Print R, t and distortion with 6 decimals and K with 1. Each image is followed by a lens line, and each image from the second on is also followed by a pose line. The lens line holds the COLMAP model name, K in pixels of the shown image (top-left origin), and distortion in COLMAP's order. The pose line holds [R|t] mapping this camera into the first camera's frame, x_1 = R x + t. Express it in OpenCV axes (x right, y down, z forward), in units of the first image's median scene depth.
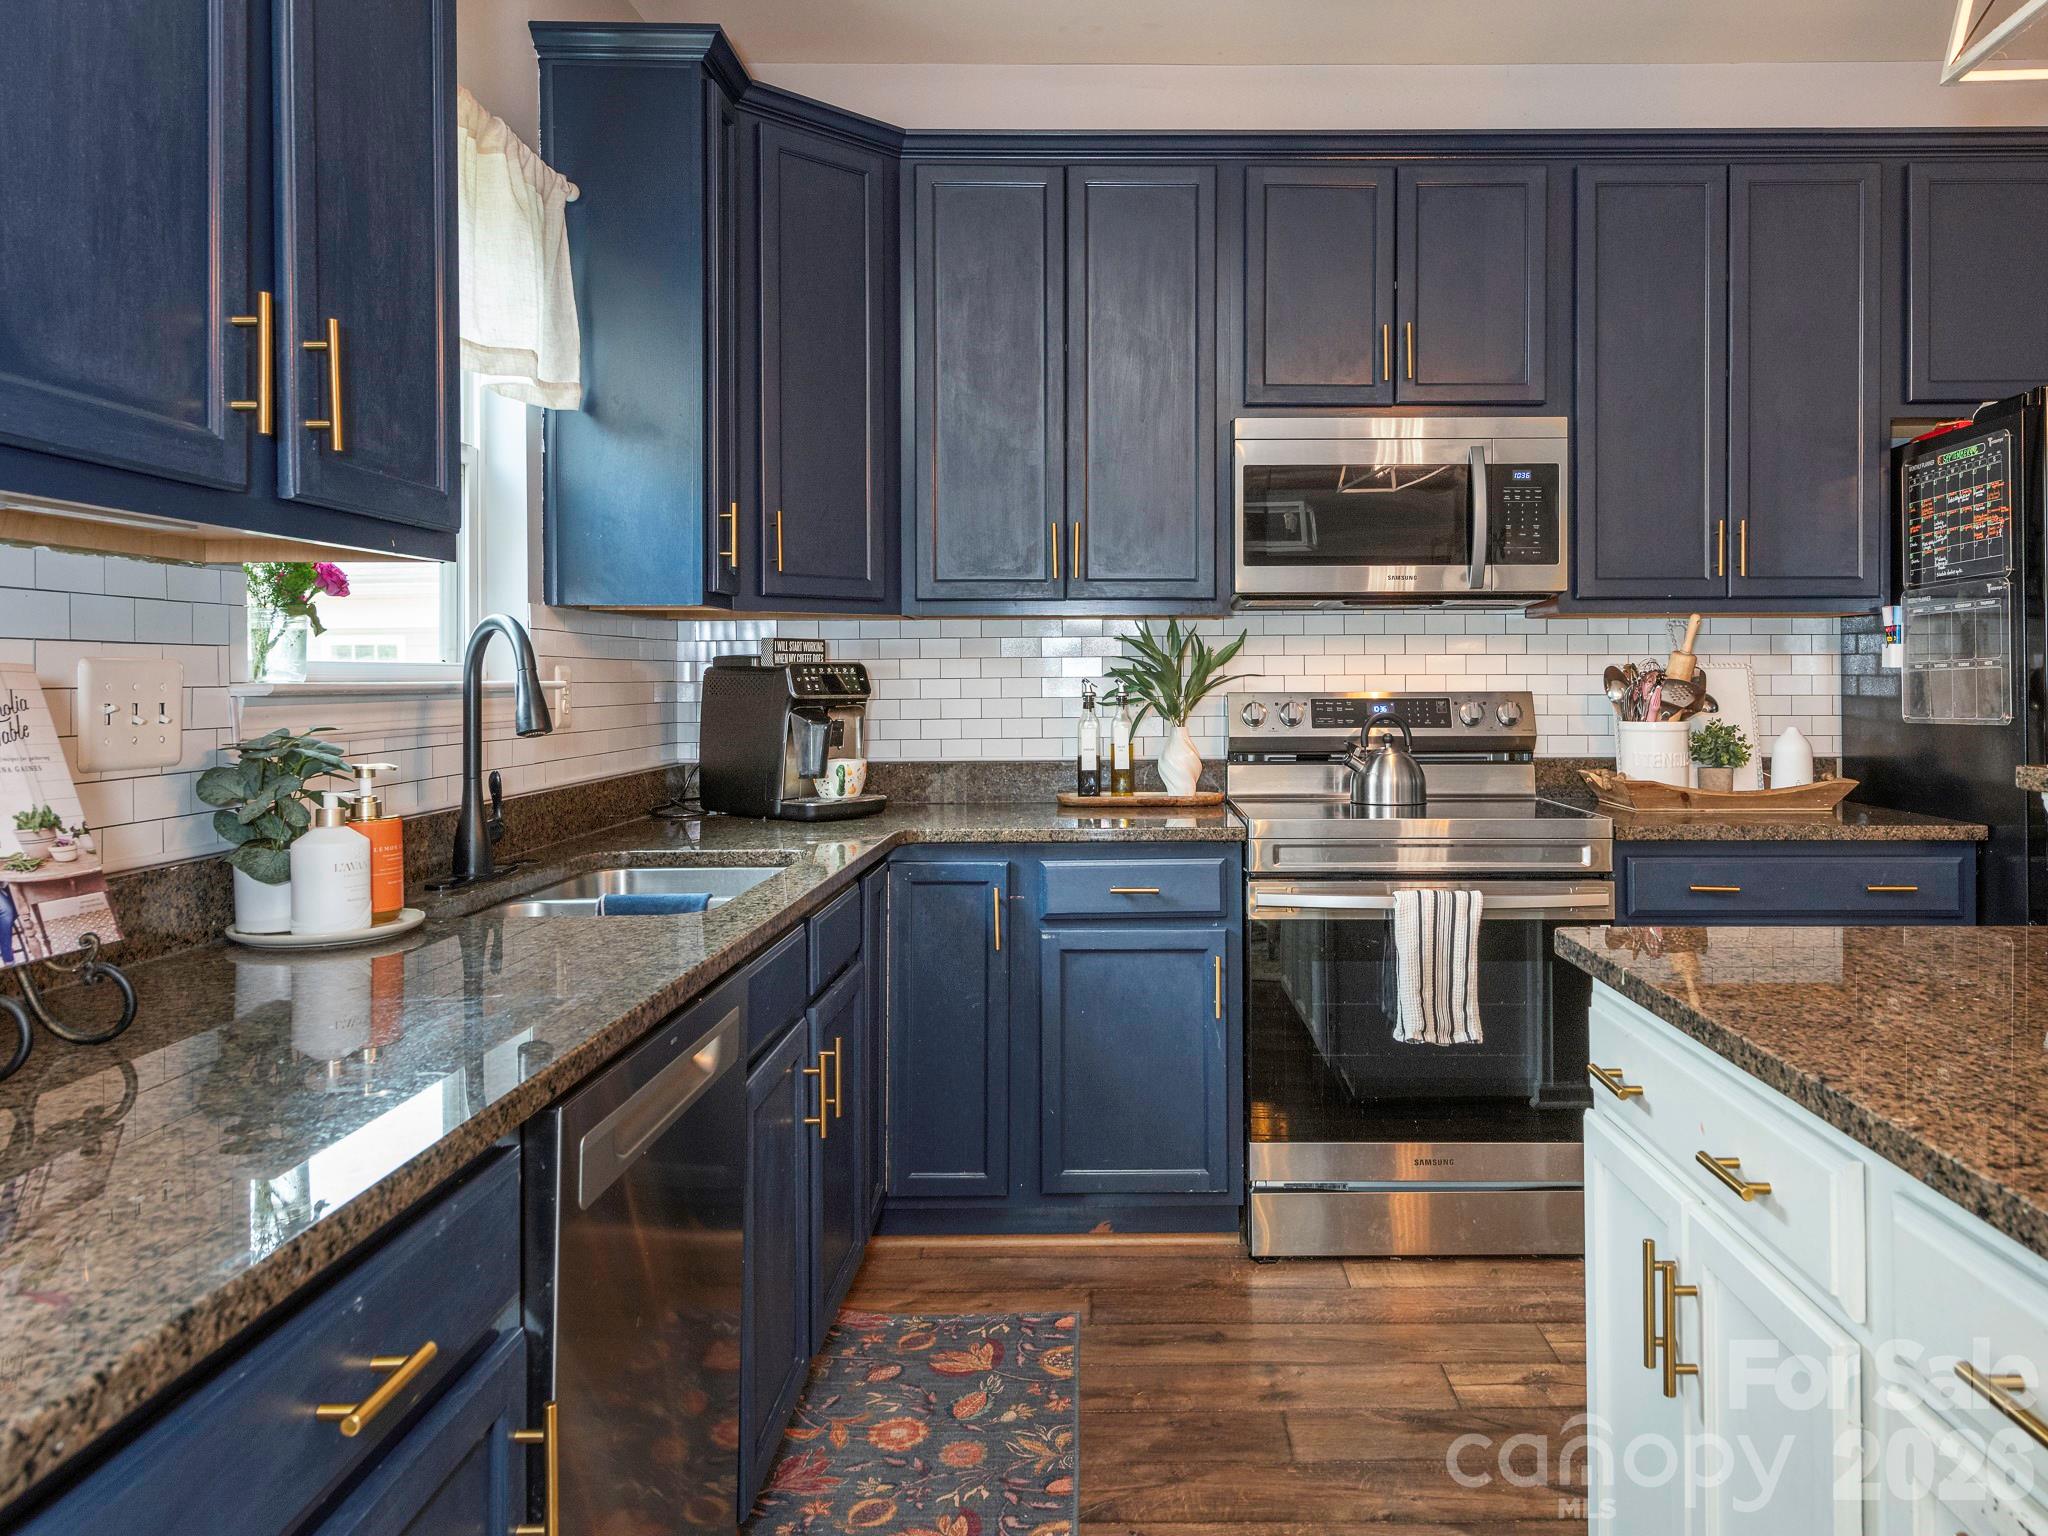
lens RADIAL K [[1530.6, 0, 1031.8], [0, 1530.6, 679.3], [0, 0, 1]] dist [0.023639, -0.003949]
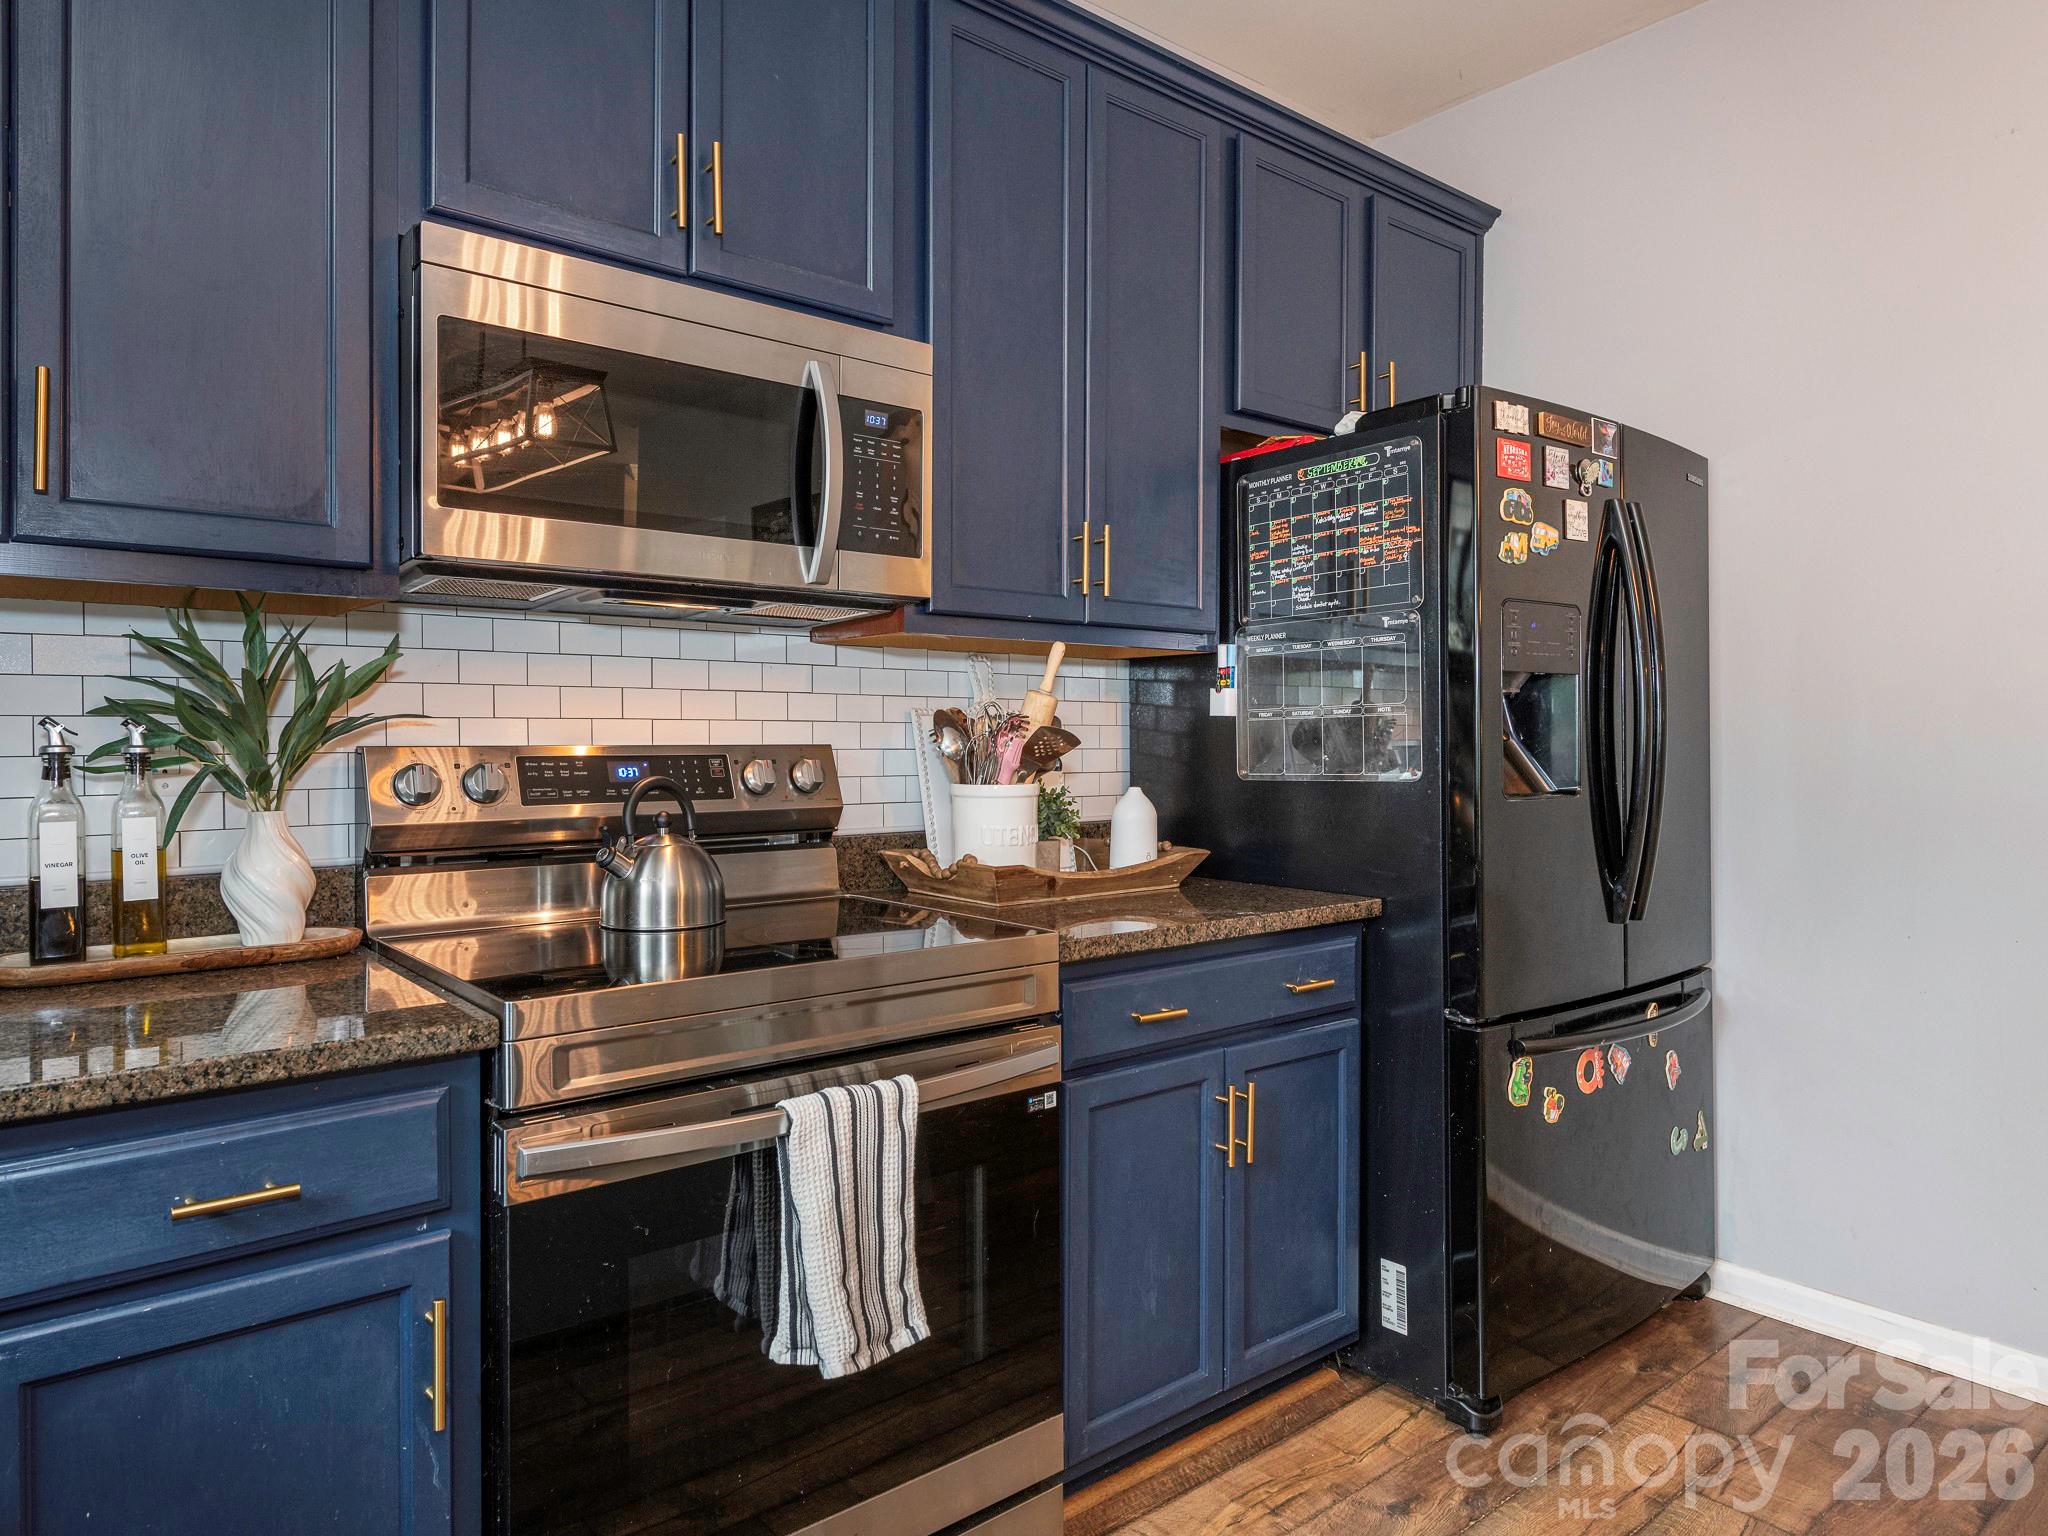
lens RADIAL K [[1292.7, 0, 1010.9], [0, 1292.7, 750.5], [0, 0, 1]] dist [0.002286, -0.001975]
pose [[0.742186, -0.001843, 0.670191, -0.014334], [-0.001569, 0.999989, 0.004488, 0.008502], [-0.670192, -0.004382, 0.742175, 0.543088]]
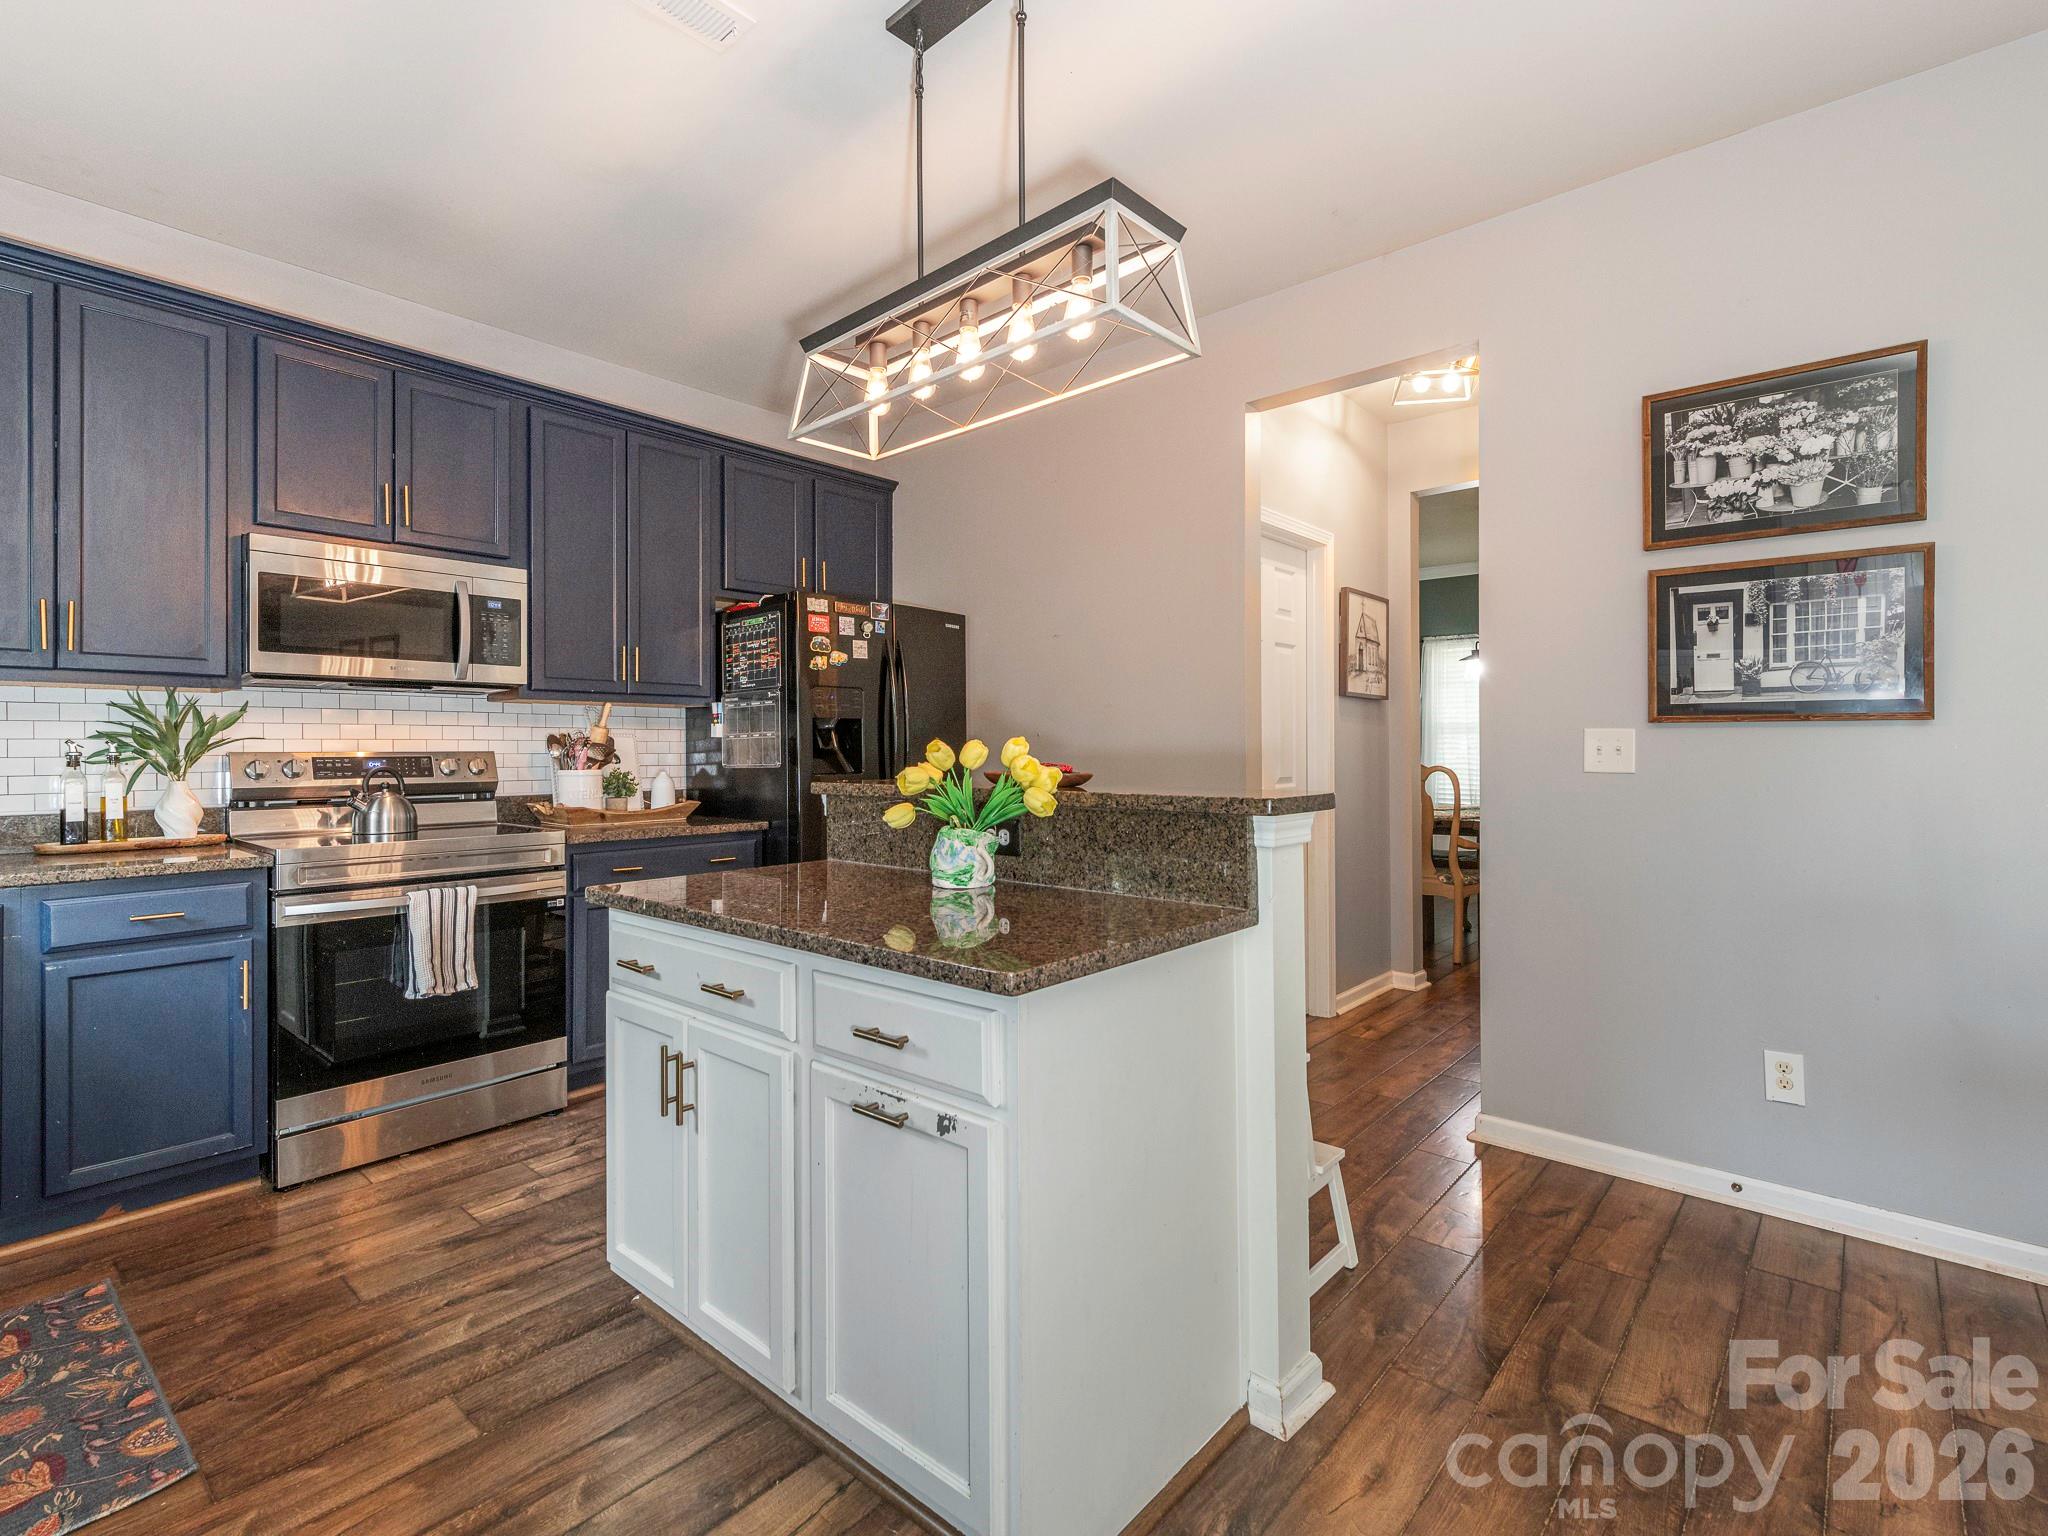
lens RADIAL K [[1026.4, 0, 1086.4], [0, 1026.4, 749.1], [0, 0, 1]] dist [0.001037, -0.000517]
pose [[0.612388, 0.001927, 0.790555, -0.114246], [0.000064, 0.999997, -0.002487, 0.008923], [-0.790557, 0.001573, 0.612386, -0.058462]]
